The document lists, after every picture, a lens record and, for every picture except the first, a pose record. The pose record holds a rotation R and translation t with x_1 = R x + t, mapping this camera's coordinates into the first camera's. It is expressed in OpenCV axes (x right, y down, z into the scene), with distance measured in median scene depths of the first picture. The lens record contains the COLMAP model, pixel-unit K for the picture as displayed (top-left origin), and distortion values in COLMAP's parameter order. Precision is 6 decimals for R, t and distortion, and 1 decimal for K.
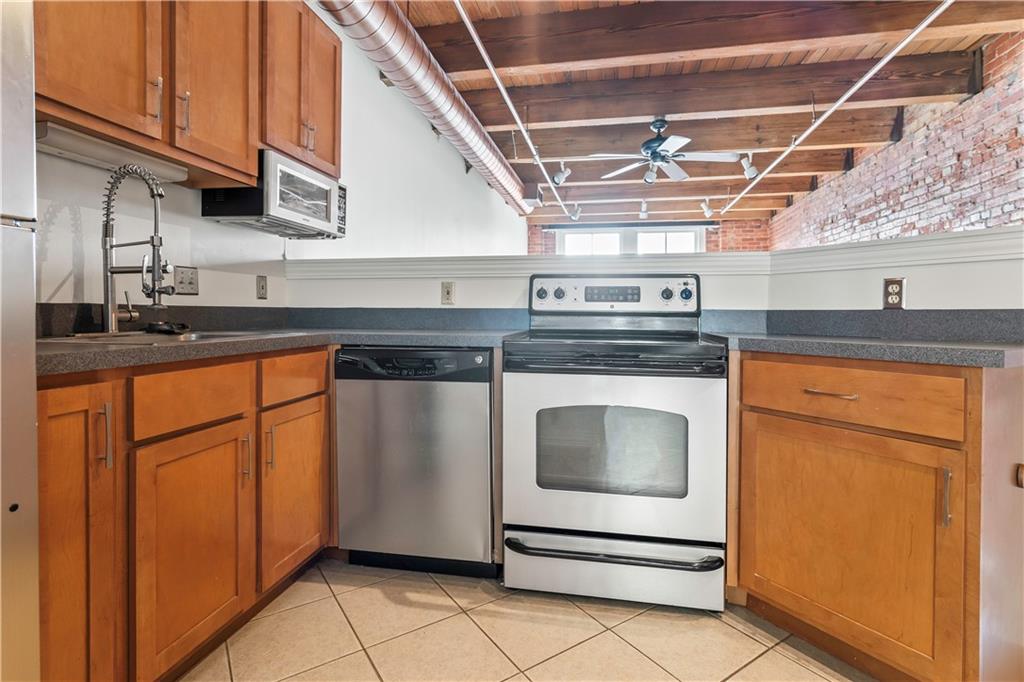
lens RADIAL K [[500.2, 0, 511.5], [0, 500.2, 313.4], [0, 0, 1]] dist [0.005573, 0.000301]
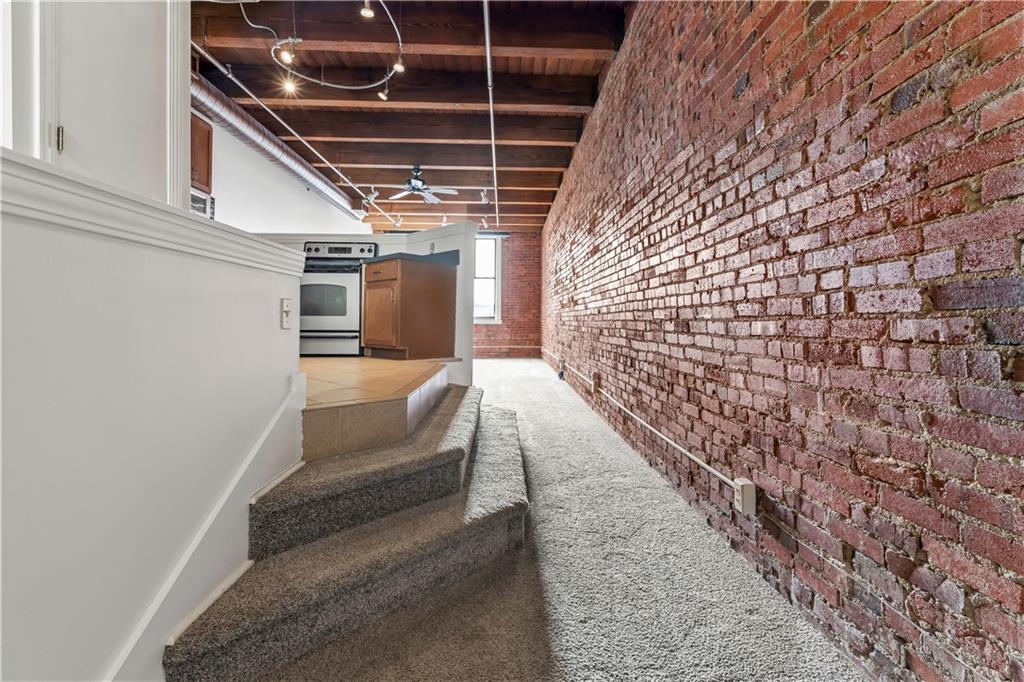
lens RADIAL K [[479.4, 0, 517.8], [0, 479.4, 323.4], [0, 0, 1]] dist [0.001216, 0.003556]
pose [[0.972673, -0.002102, 0.232168, 0.352618], [0.001771, 0.999997, 0.001636, 0.219127], [-0.232171, -0.001180, 0.972674, -1.010005]]
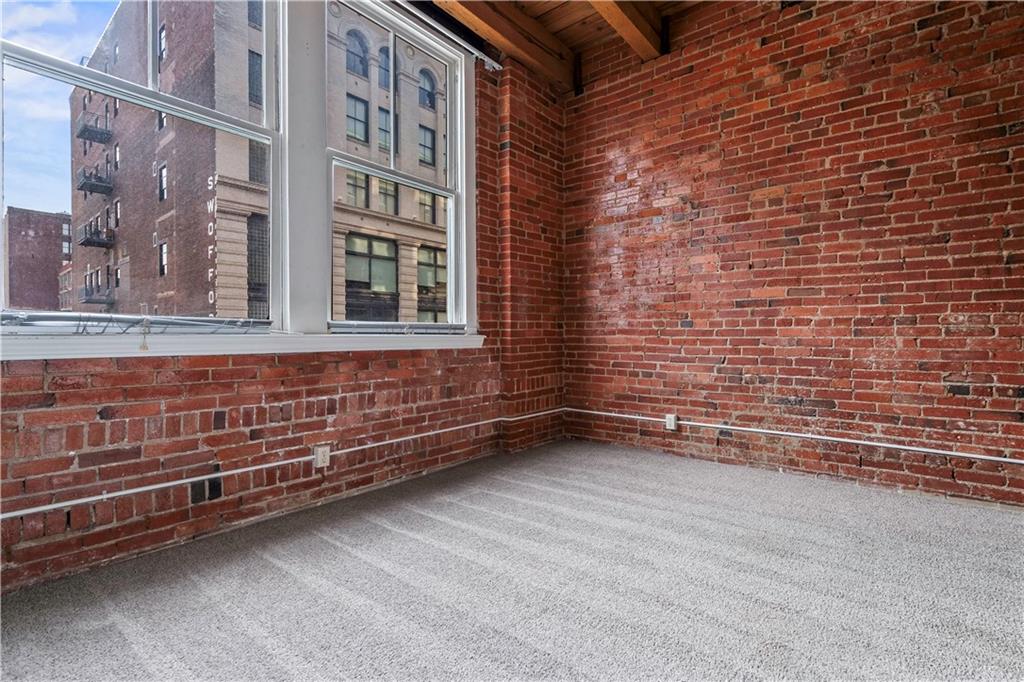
lens RADIAL K [[479.4, 0, 510.7], [0, 479.4, 343.5], [0, 0, 1]] dist [0.001216, 0.003556]
pose [[0.460496, -0.014947, 0.887536, 0.094516], [0.013926, 0.999857, 0.009612, 0.207574], [-0.887552, 0.007934, 0.460638, 2.378944]]
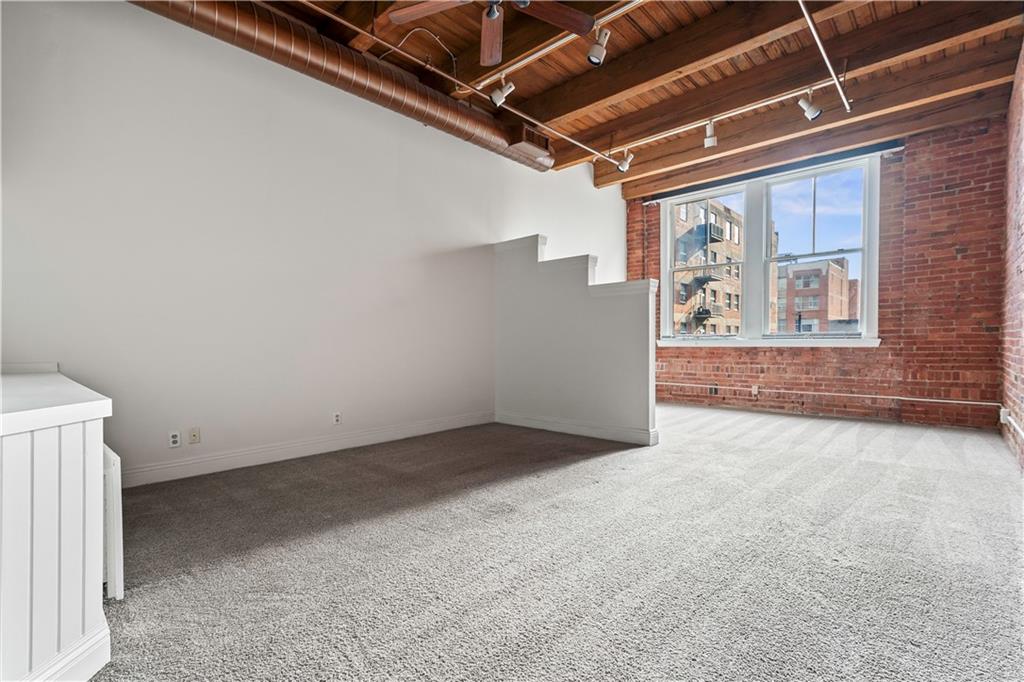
lens RADIAL K [[479.4, 0, 508.6], [0, 479.4, 352.1], [0, 0, 1]] dist [0.001216, 0.003556]
pose [[0.853079, 0.001657, -0.521779, 0.916301], [0.005947, 0.999899, 0.012897, 0.217192], [0.521748, -0.014105, 0.852983, 0.657377]]
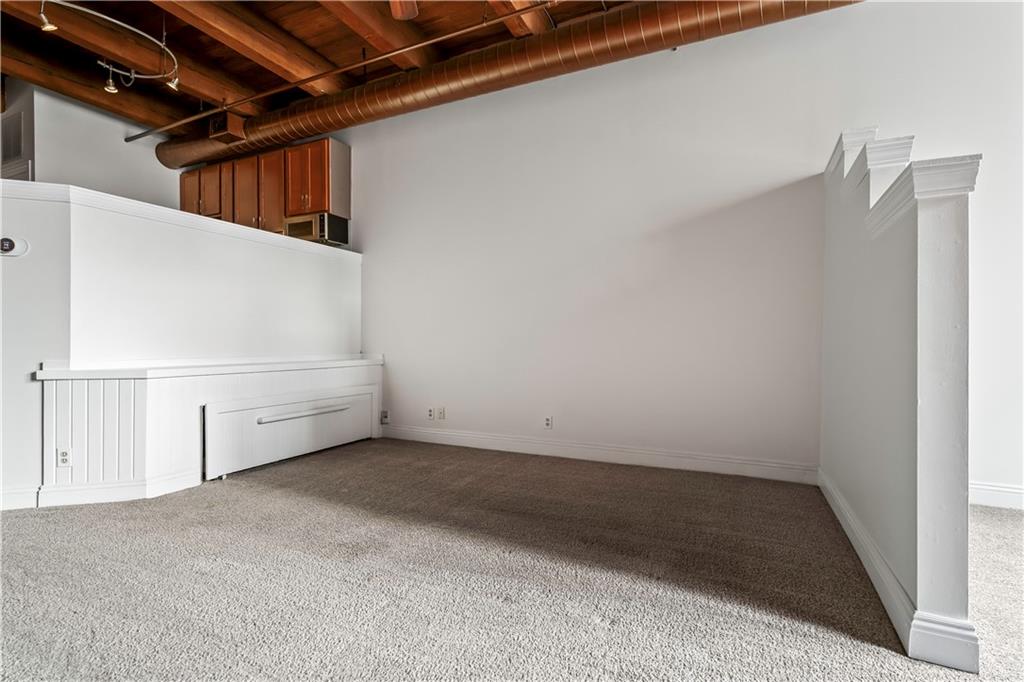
lens RADIAL K [[479.4, 0, 511.9], [0, 479.4, 345.5], [0, 0, 1]] dist [0.001216, 0.003556]
pose [[-0.243032, -0.007600, -0.969989, 1.072957], [-0.012353, 0.999912, -0.004739, 0.219441], [0.969940, 0.010831, -0.243104, 1.756447]]
